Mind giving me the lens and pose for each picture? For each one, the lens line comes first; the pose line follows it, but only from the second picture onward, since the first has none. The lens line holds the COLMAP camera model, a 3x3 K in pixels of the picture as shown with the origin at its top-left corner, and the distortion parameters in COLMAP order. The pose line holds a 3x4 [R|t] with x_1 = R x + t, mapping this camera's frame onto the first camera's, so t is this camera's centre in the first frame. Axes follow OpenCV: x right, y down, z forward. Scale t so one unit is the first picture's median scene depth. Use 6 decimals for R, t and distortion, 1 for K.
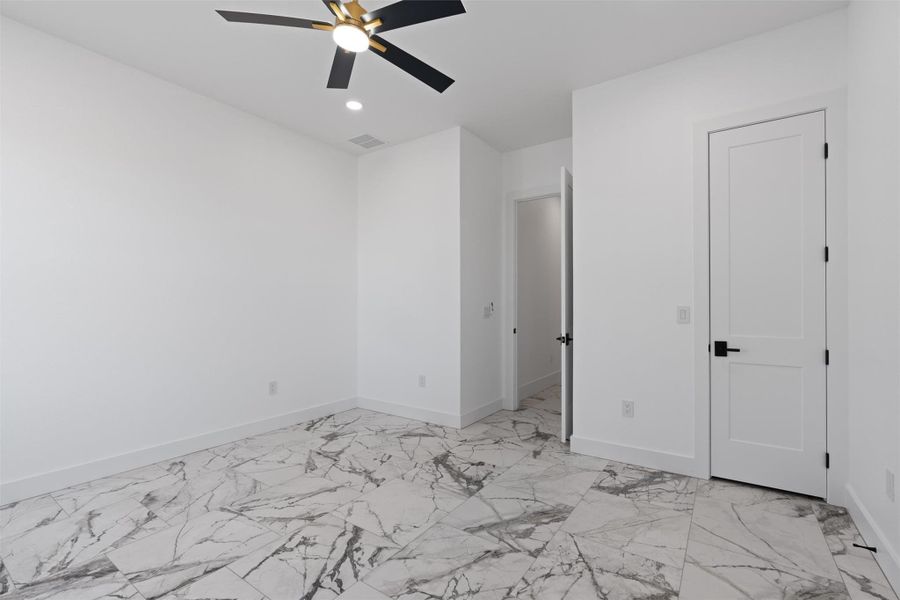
lens RADIAL K [[403.5, 0, 449.2], [0, 403.5, 304.6], [0, 0, 1]] dist [0.015480, 0.000345]
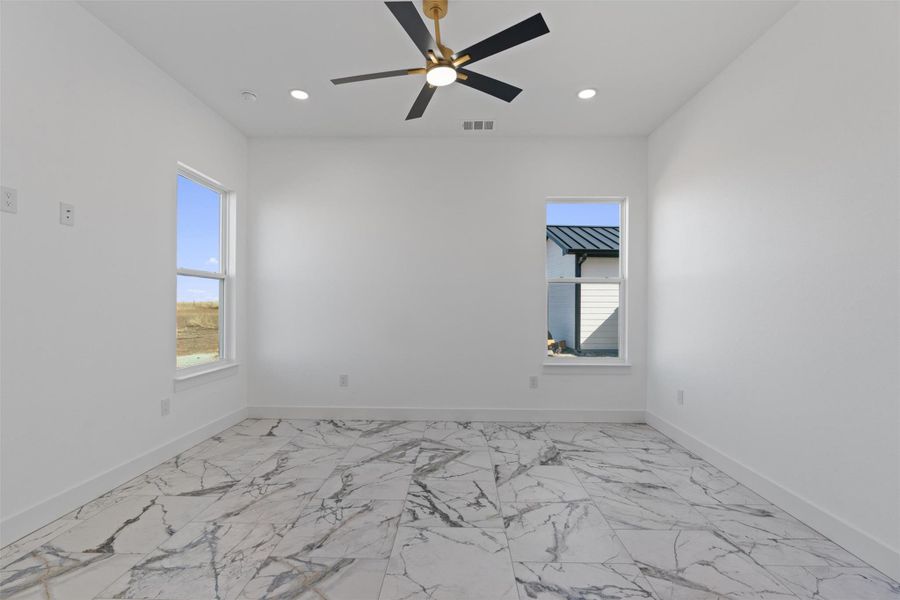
lens RADIAL K [[403.5, 0, 445.3], [0, 403.5, 305.3], [0, 0, 1]] dist [0.015480, 0.000345]
pose [[-0.838063, -0.001946, -0.545570, 0.373387], [0.000255, 0.999992, -0.003958, 0.005098], [0.545573, -0.003456, -0.838056, 1.951347]]
